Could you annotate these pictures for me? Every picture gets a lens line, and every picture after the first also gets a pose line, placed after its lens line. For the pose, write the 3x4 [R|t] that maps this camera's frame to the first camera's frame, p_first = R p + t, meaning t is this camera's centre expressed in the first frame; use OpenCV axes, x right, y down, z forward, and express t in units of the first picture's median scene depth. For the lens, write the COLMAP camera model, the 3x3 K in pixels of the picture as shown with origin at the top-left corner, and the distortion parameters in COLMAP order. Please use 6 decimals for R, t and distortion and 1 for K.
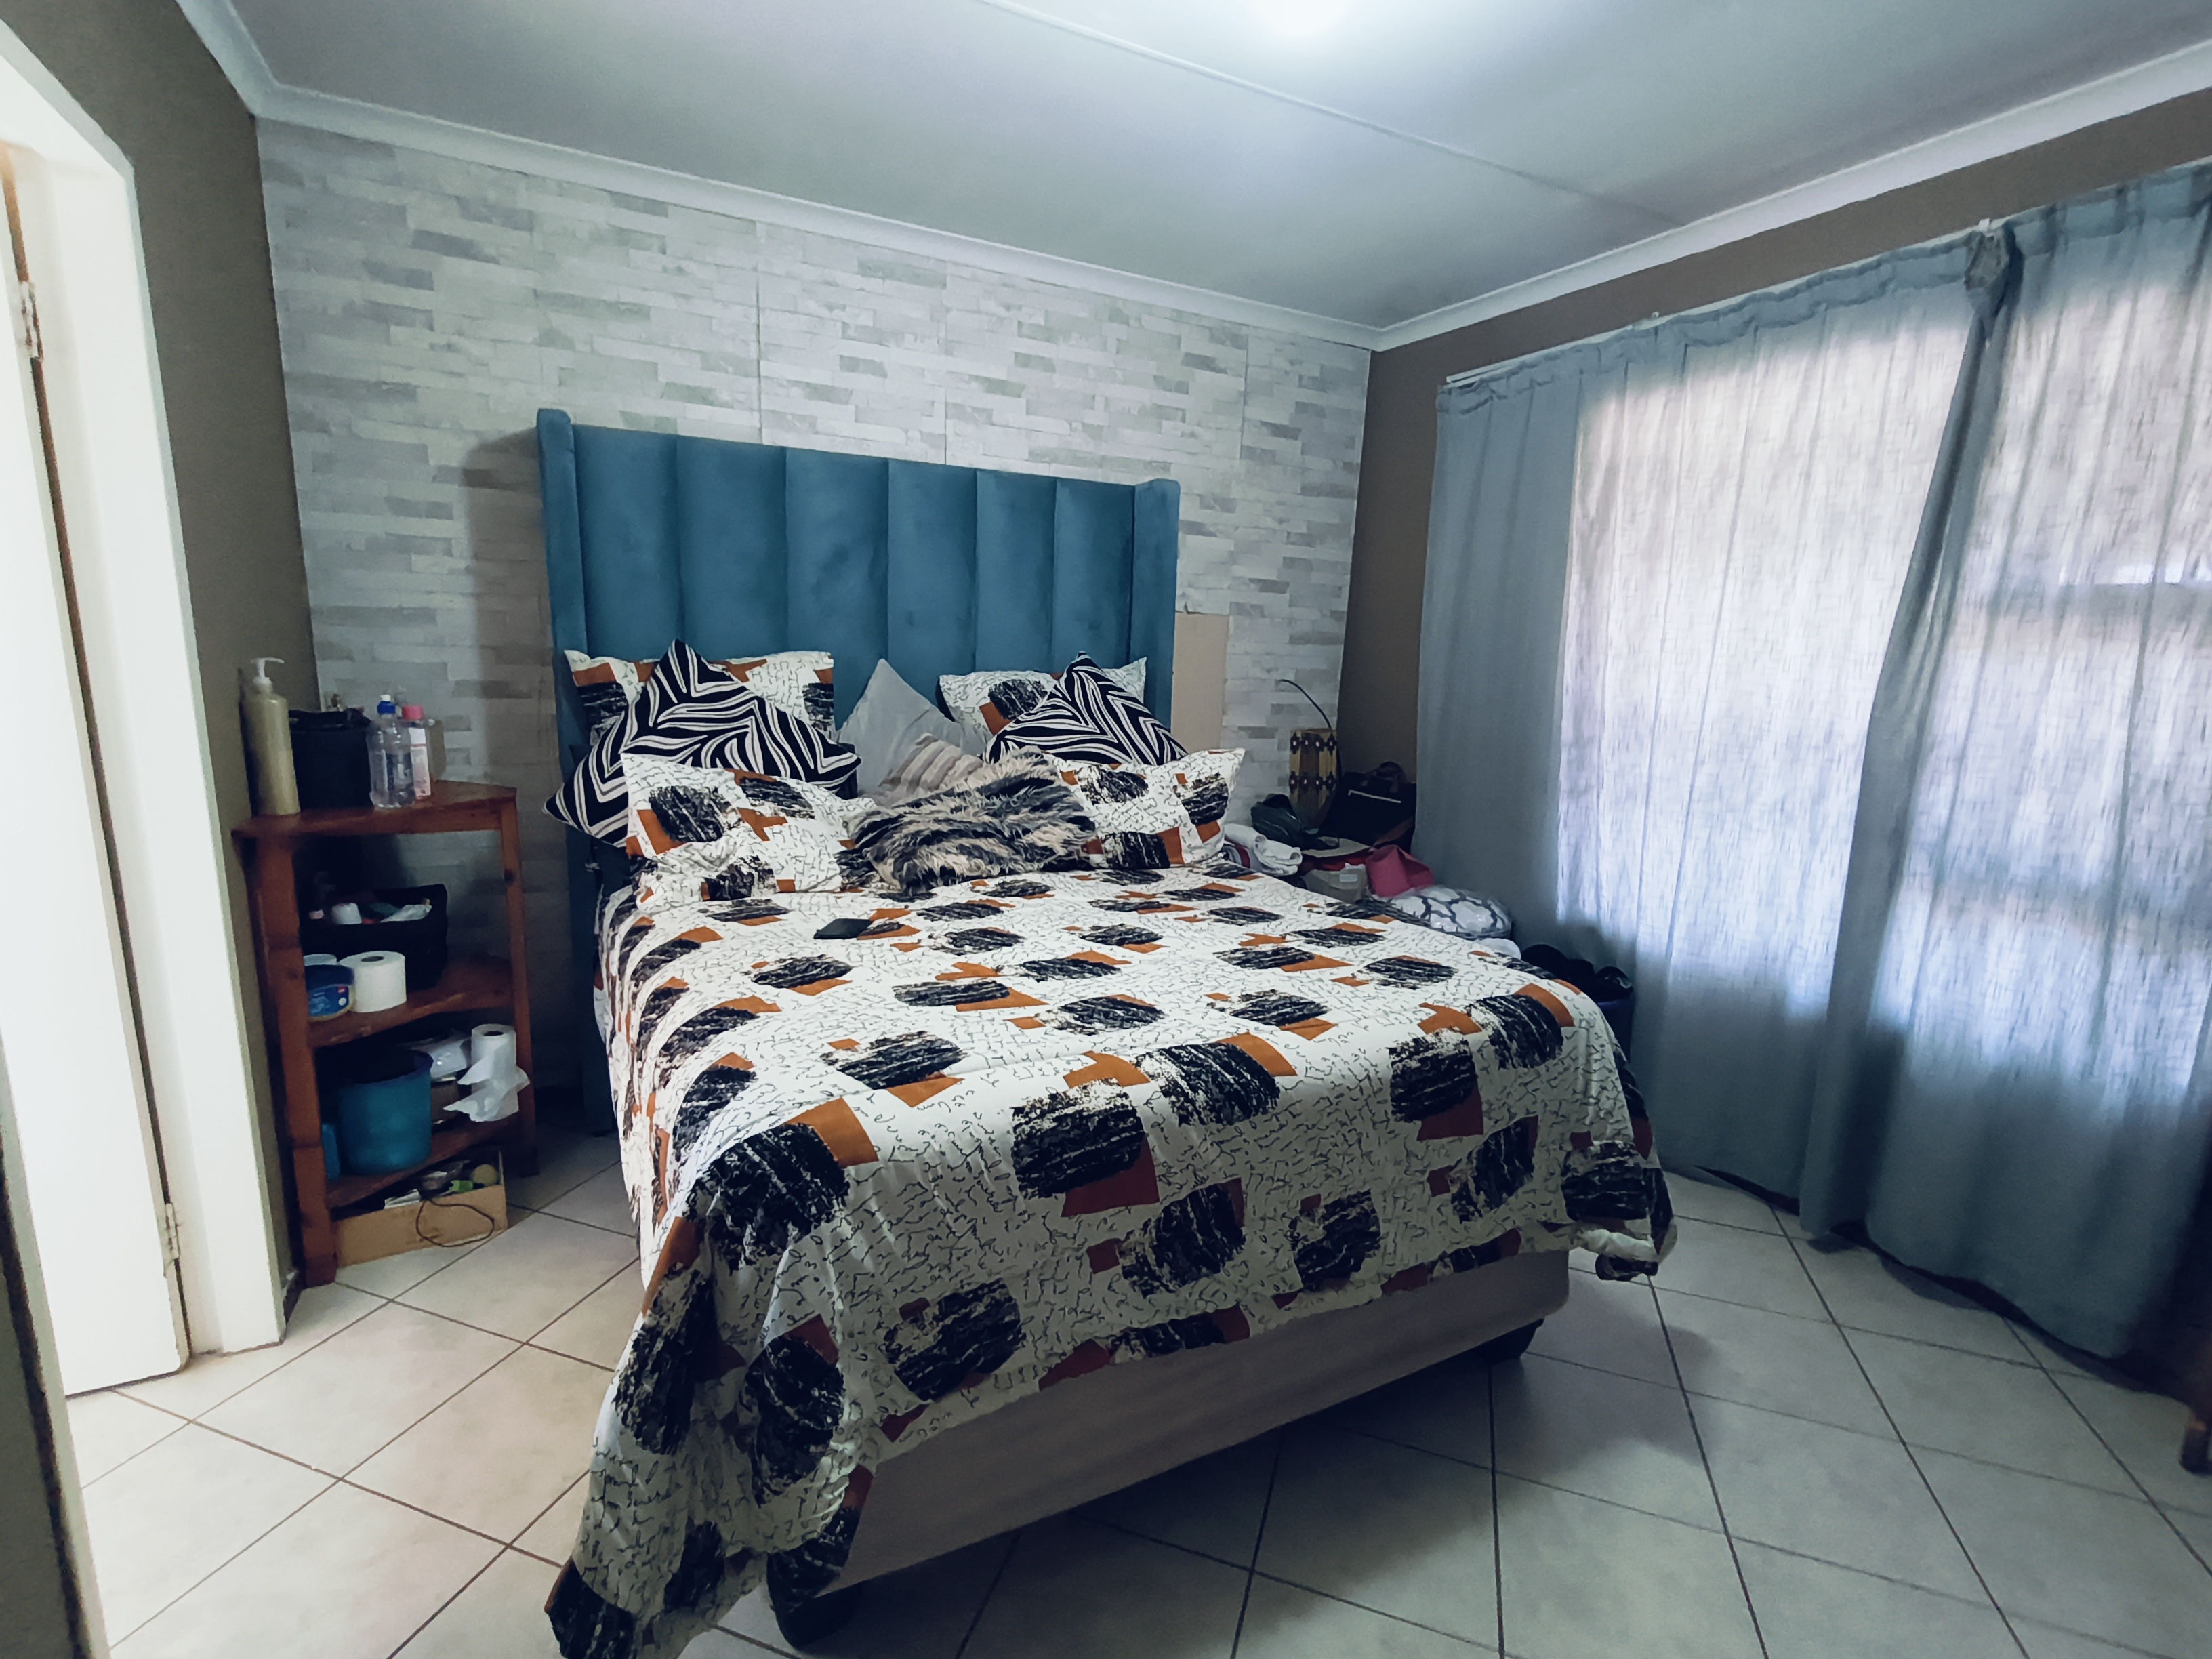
lens RADIAL K [[1050.6, 0, 1083.0], [0, 1050.6, 841.3], [0, 0, 1]] dist [0.006134, 0.001699]
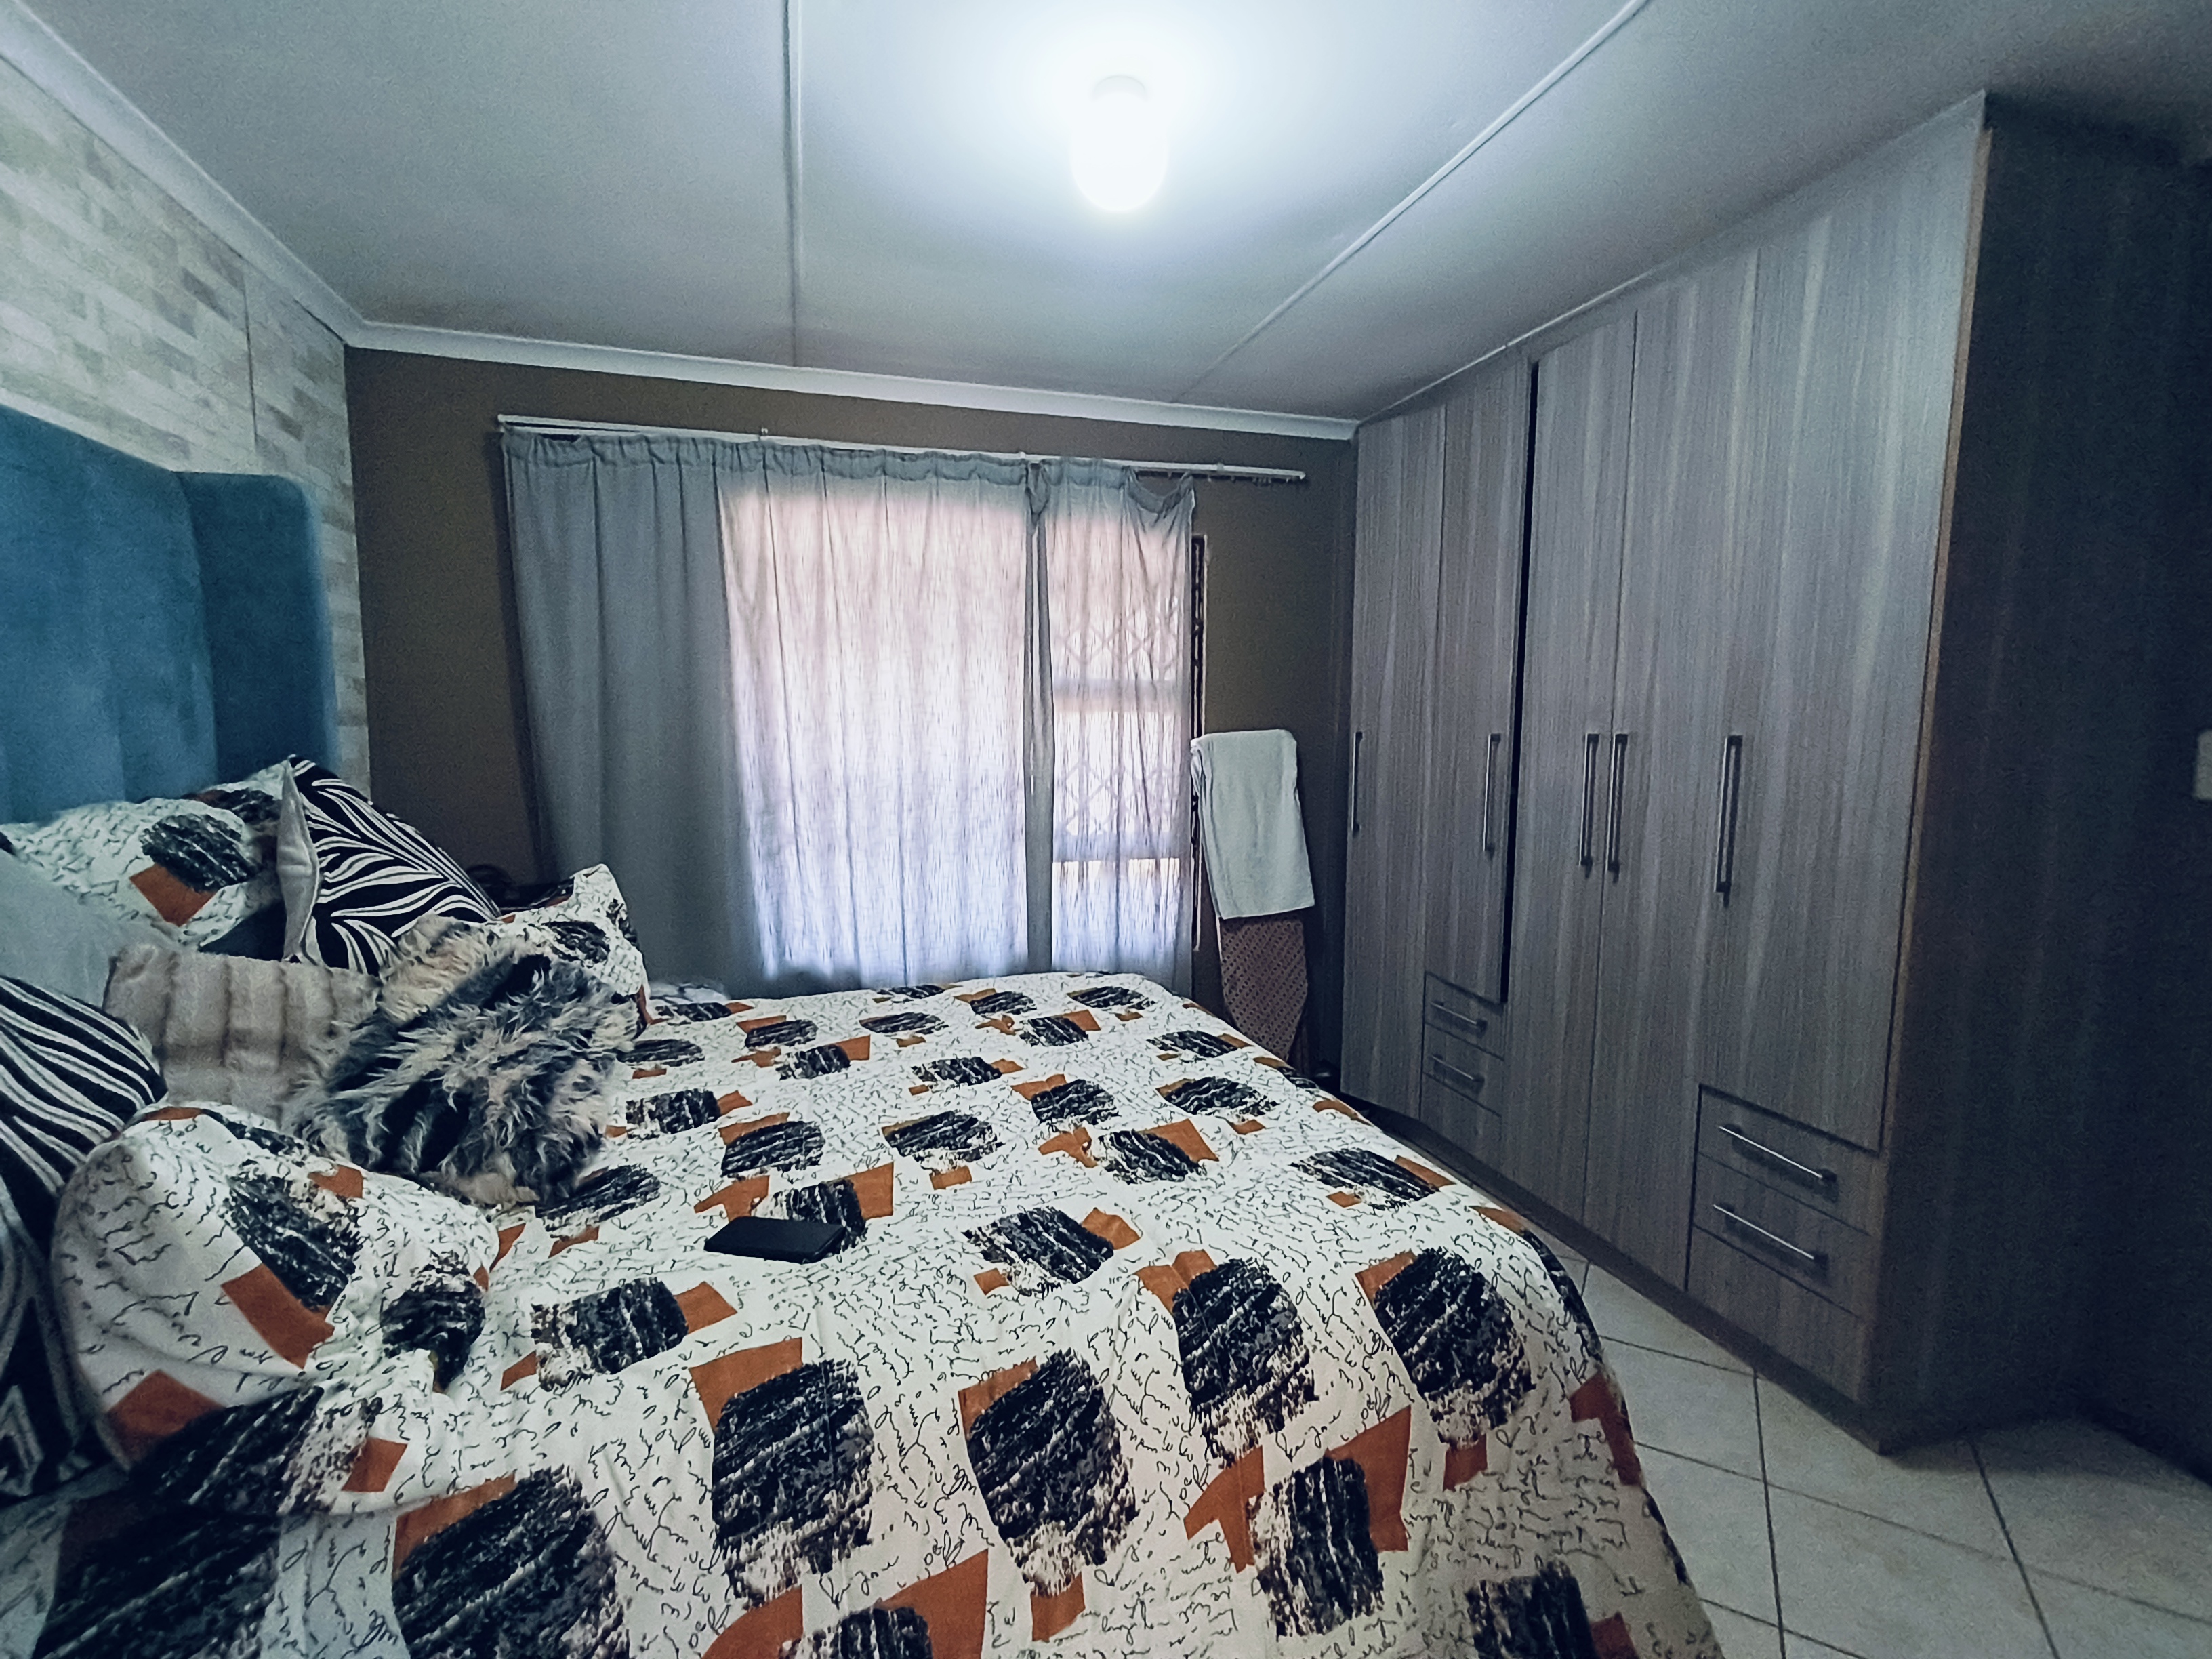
lens RADIAL K [[1064.5, 0, 1106.0], [0, 1064.5, 829.5], [0, 0, 1]] dist [-0.001417, -0.000221]
pose [[0.156502, -0.133065, 0.978673, -0.639356], [0.190342, 0.976372, 0.102314, -0.141529], [-0.969163, 0.170270, 0.178132, 0.571083]]
